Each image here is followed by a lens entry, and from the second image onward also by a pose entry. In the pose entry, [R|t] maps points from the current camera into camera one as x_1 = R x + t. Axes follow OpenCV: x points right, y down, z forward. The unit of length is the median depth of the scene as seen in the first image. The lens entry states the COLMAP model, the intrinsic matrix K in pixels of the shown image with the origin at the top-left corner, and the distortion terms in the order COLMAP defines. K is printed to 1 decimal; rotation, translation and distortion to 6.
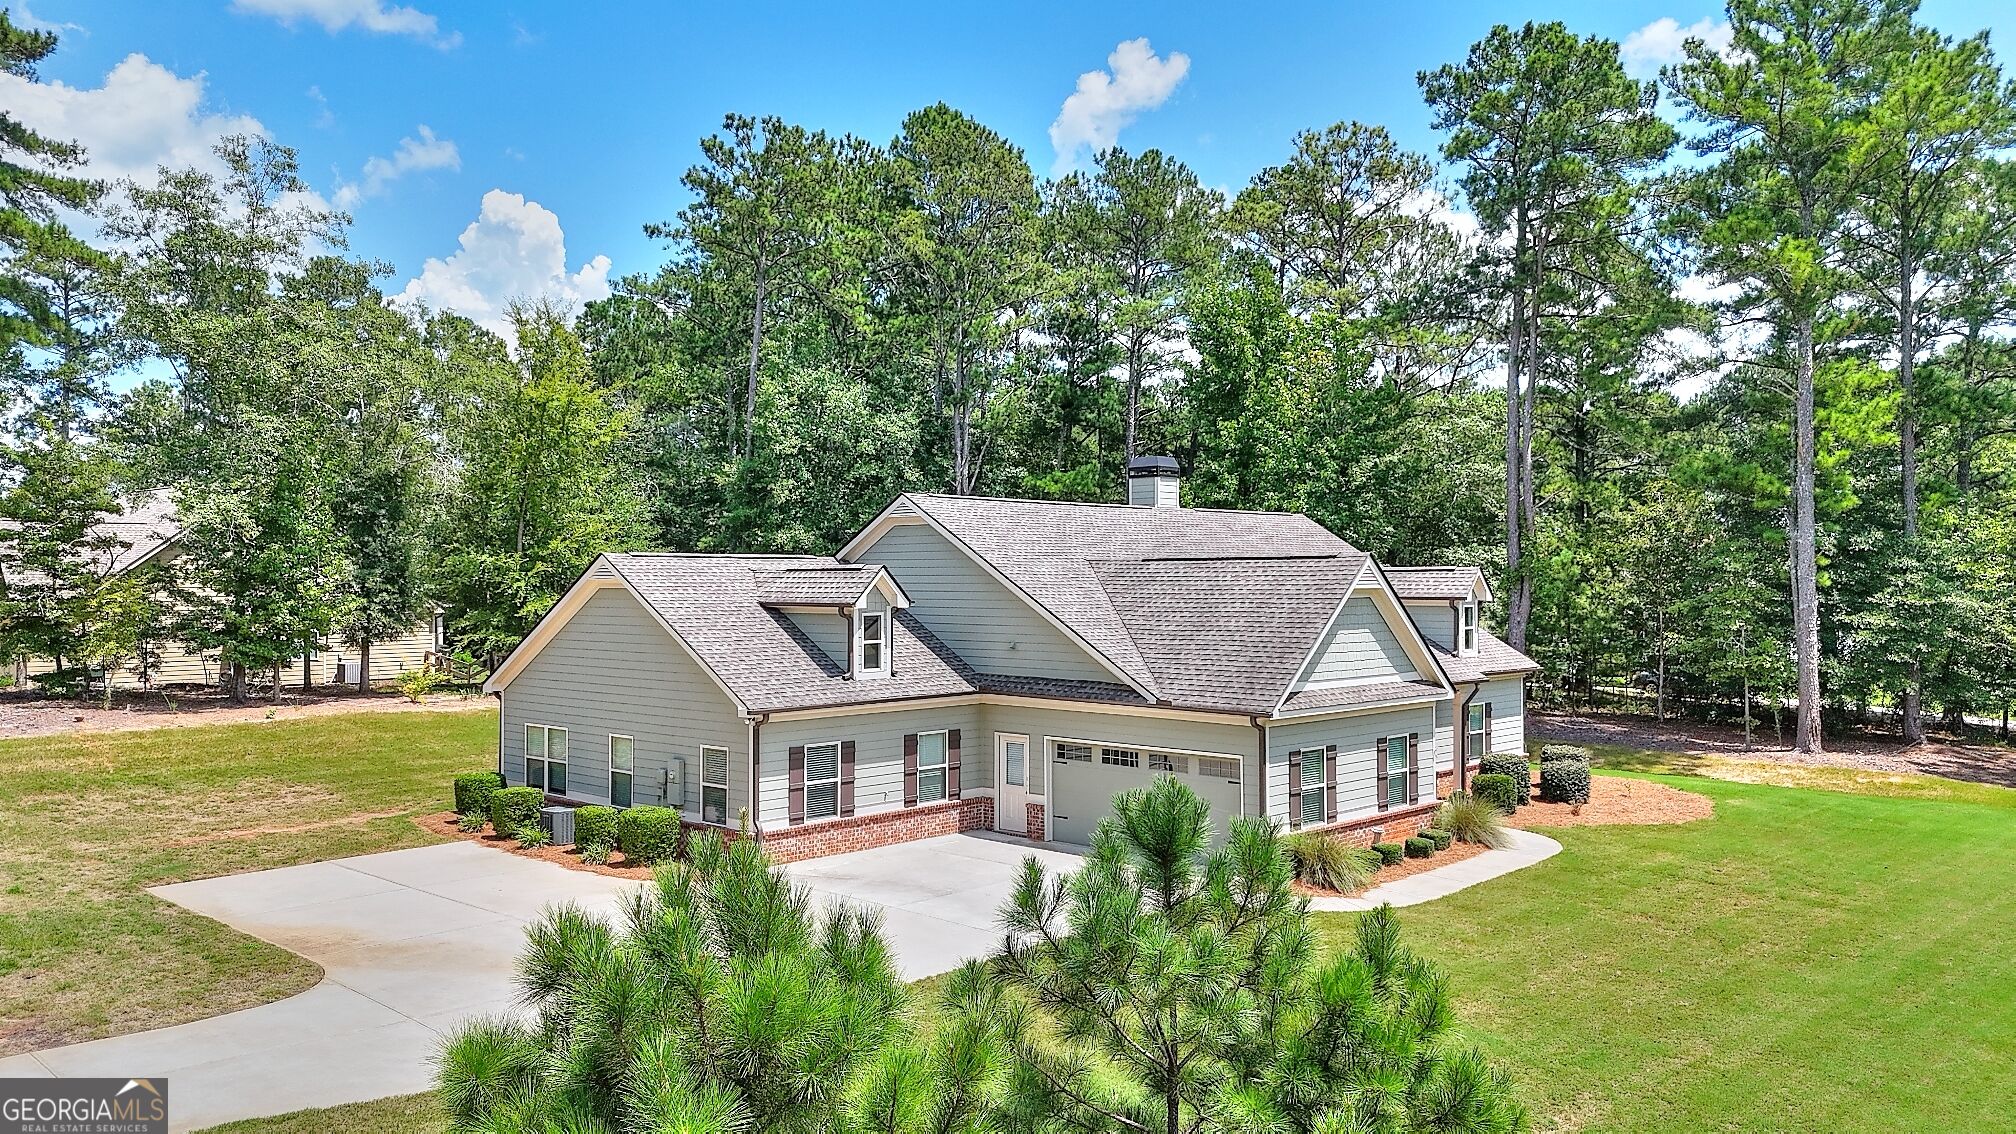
lens RADIAL K [[1509.1, 0, 1024.4], [0, 1509.1, 565.5], [0, 0, 1]] dist [0.052778, -0.028777]
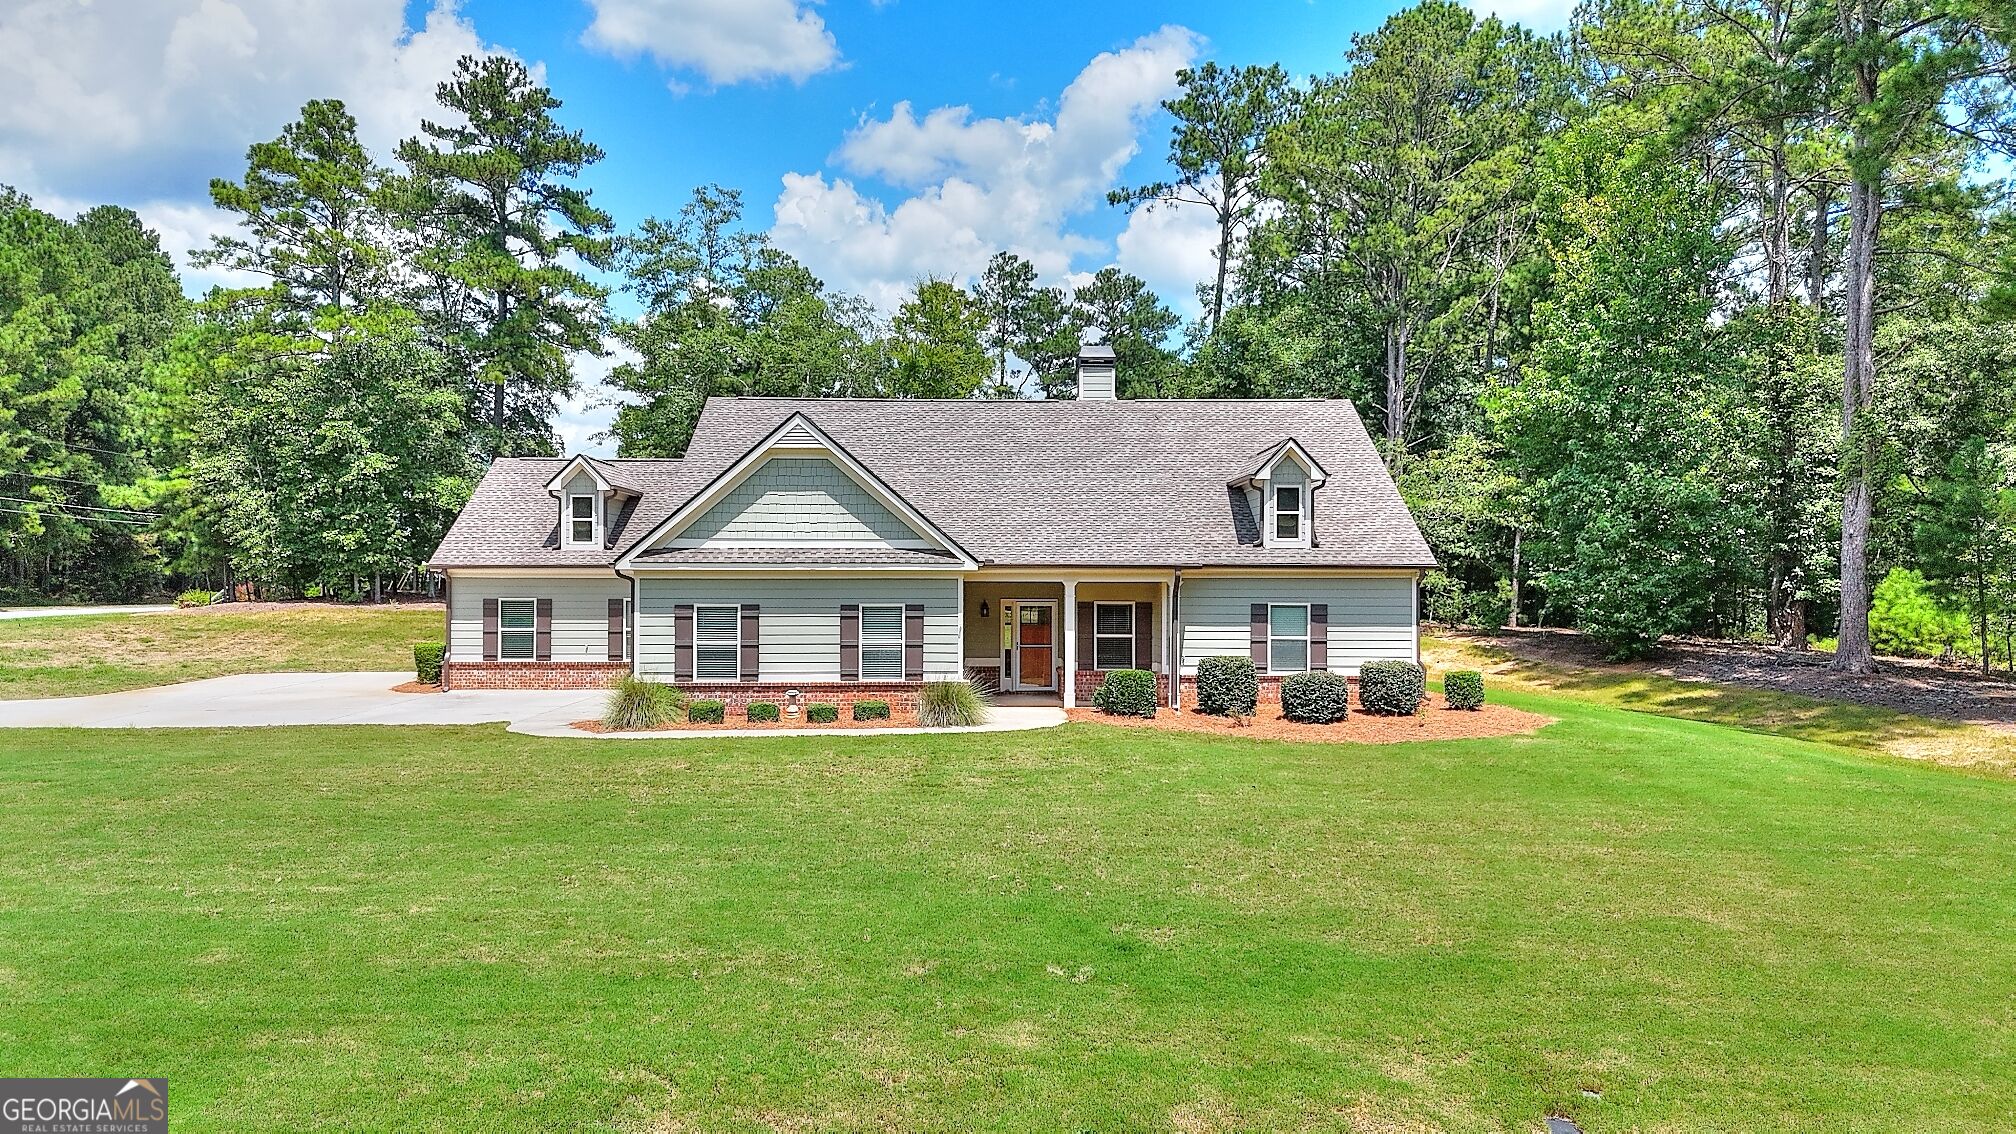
lens RADIAL K [[1509.1, 0, 1015.9], [0, 1509.1, 576.6], [0, 0, 1]] dist [0.052778, -0.028777]
pose [[0.699500, -0.000478, -0.714633, 0.969094], [0.004564, 0.999982, 0.003799, 0.090410], [0.714618, -0.005919, 0.699489, 0.395437]]
